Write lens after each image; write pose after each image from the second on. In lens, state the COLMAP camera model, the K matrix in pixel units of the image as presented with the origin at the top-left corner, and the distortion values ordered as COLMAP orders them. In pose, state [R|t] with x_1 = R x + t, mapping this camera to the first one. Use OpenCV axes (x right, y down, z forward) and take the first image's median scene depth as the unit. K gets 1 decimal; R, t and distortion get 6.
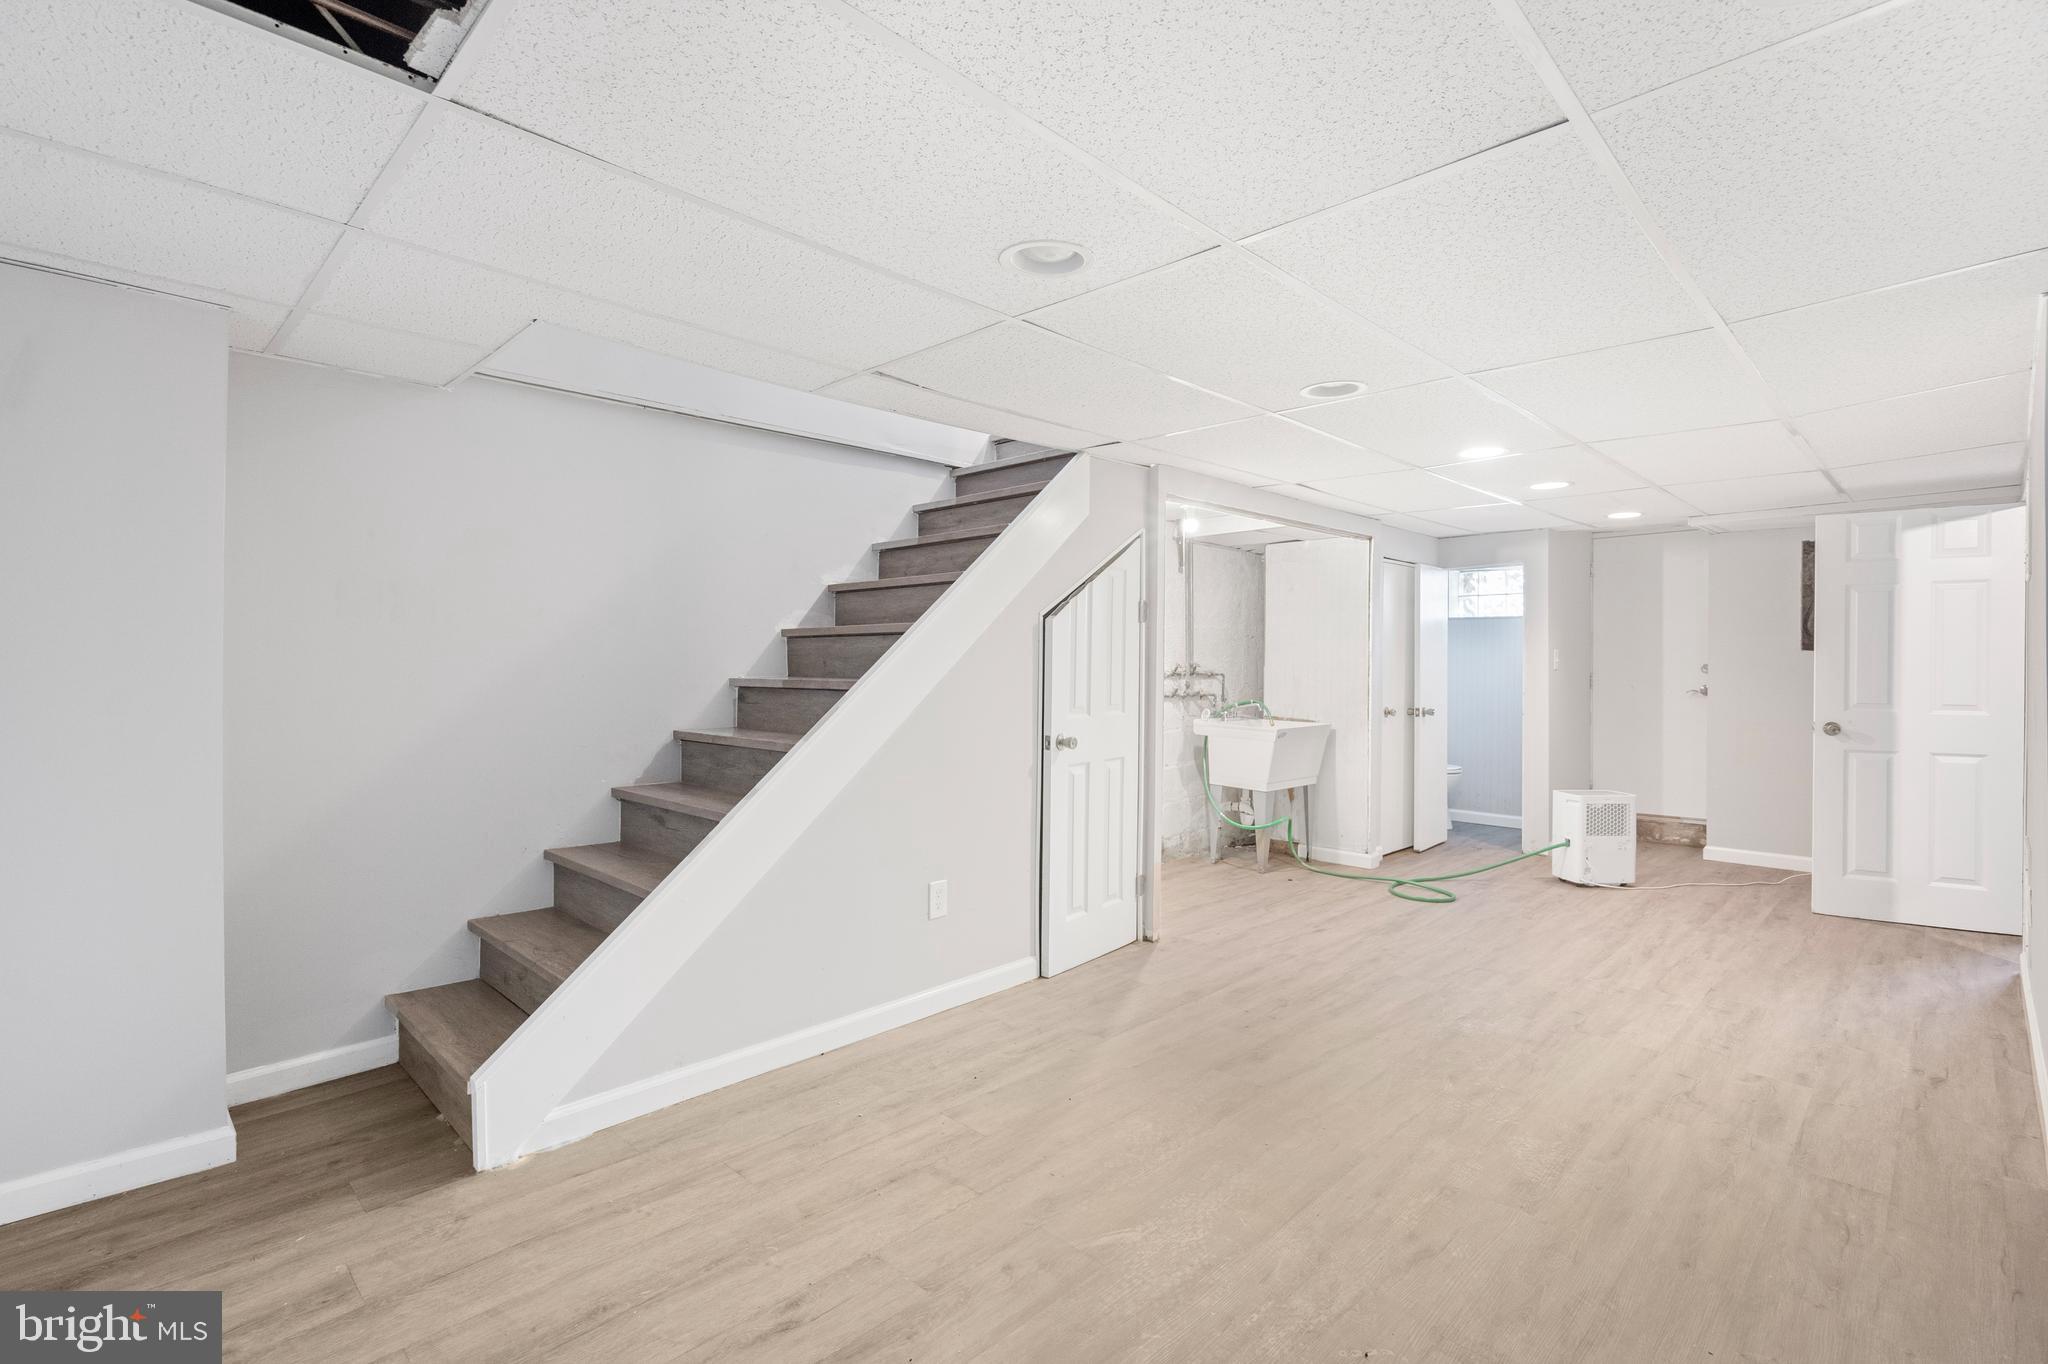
lens RADIAL K [[934.3, 0, 1019.3], [0, 934.3, 668.3], [0, 0, 1]] dist [-0.007075, 0.004003]
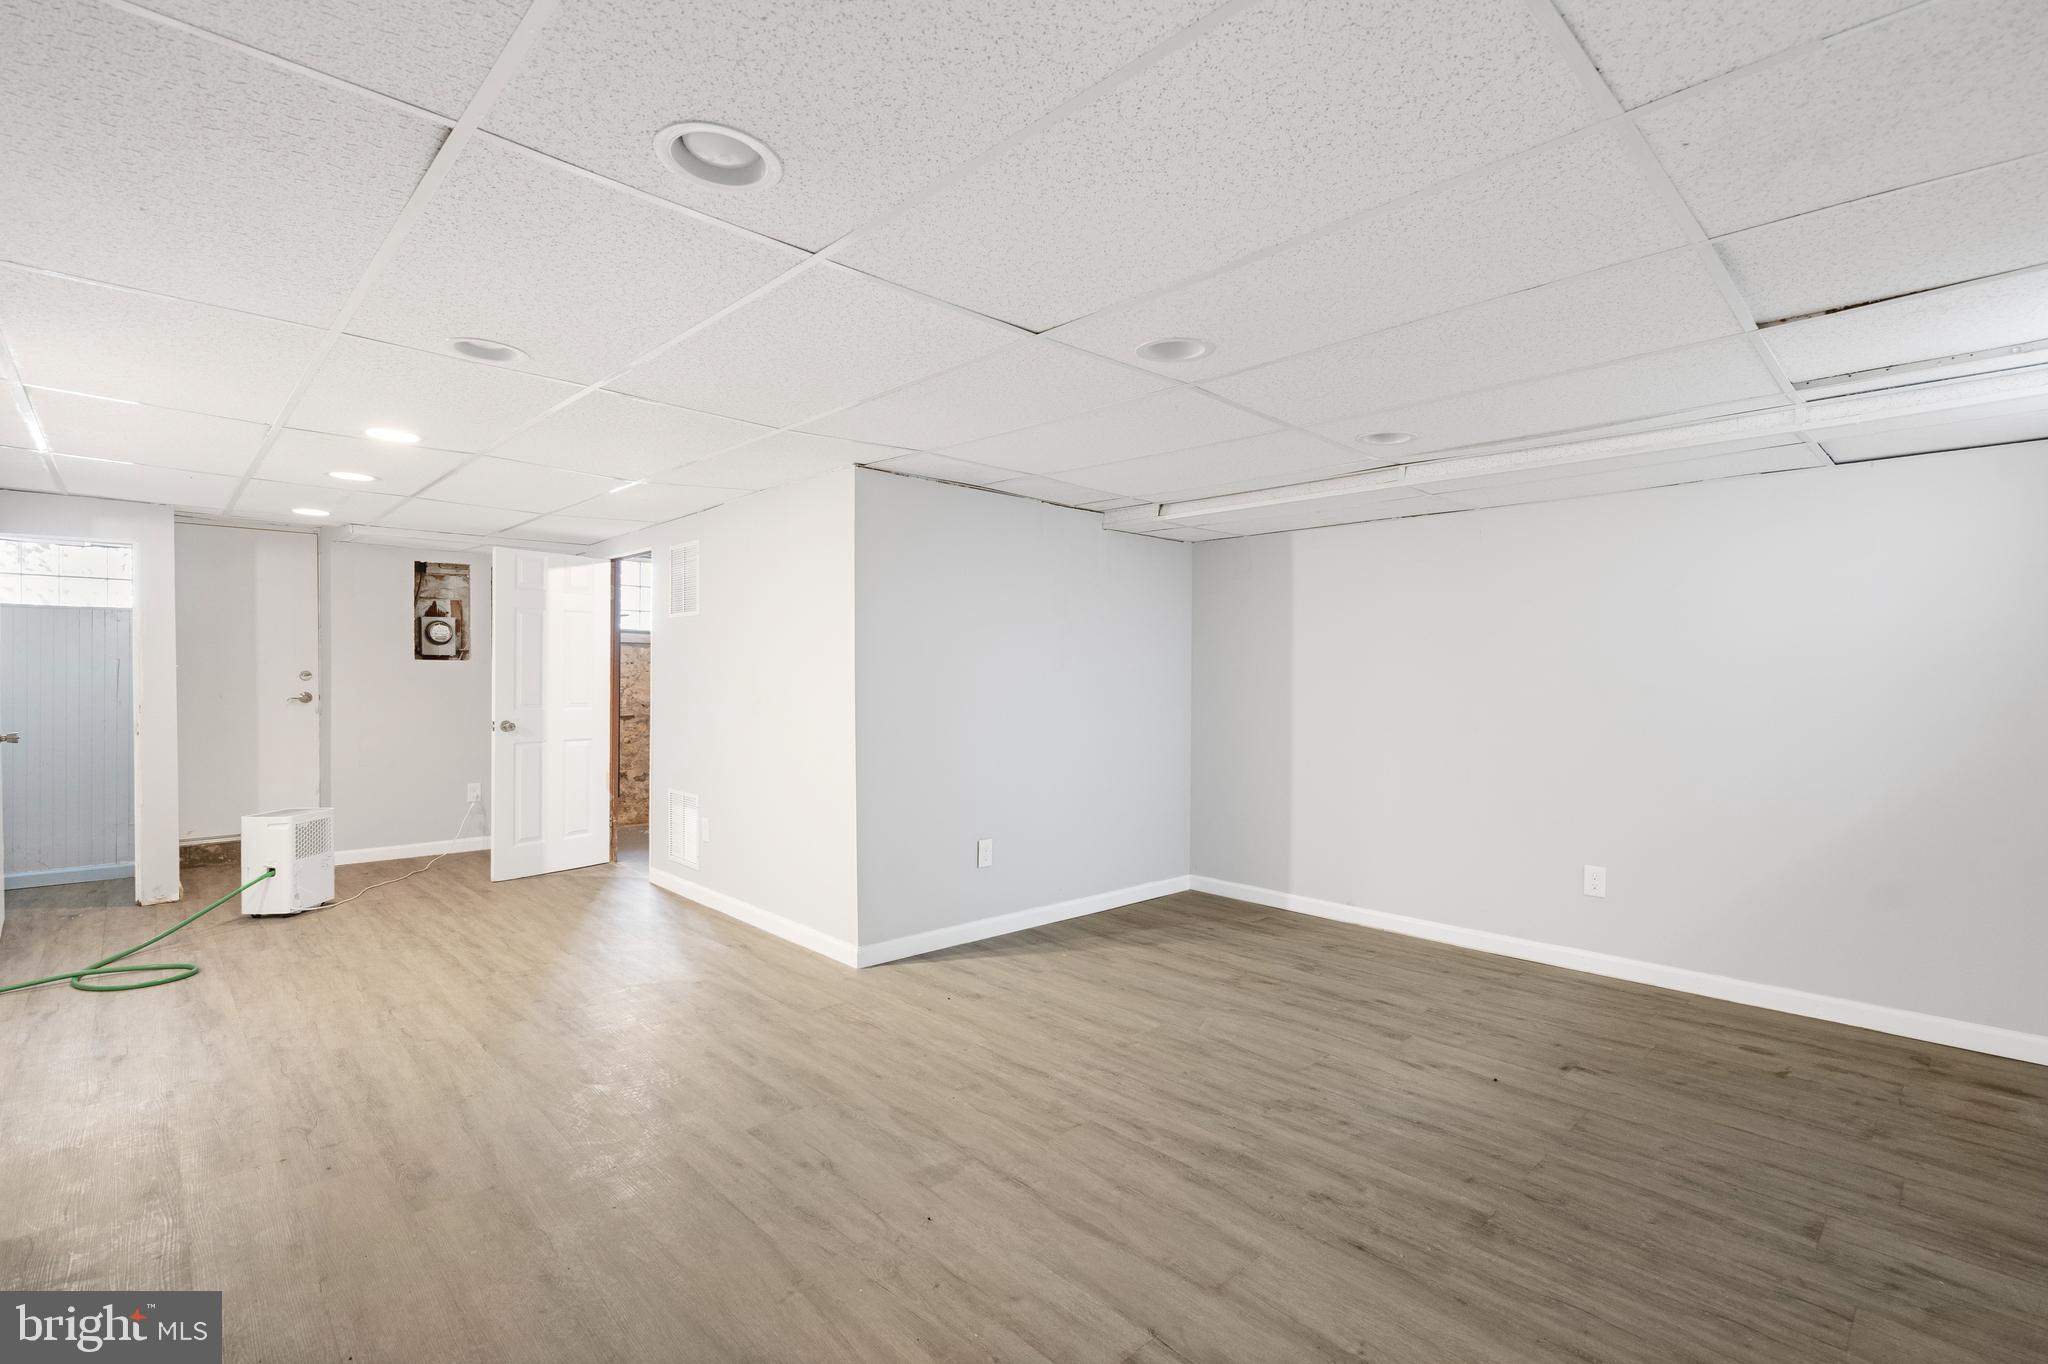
lens RADIAL K [[934.3, 0, 1018.2], [0, 934.3, 689.3], [0, 0, 1]] dist [-0.007075, 0.004003]
pose [[0.032397, -0.014308, 0.999373, -0.317715], [-0.002364, 0.999894, 0.014392, -0.001255], [-0.999472, -0.002829, 0.032360, 0.302914]]
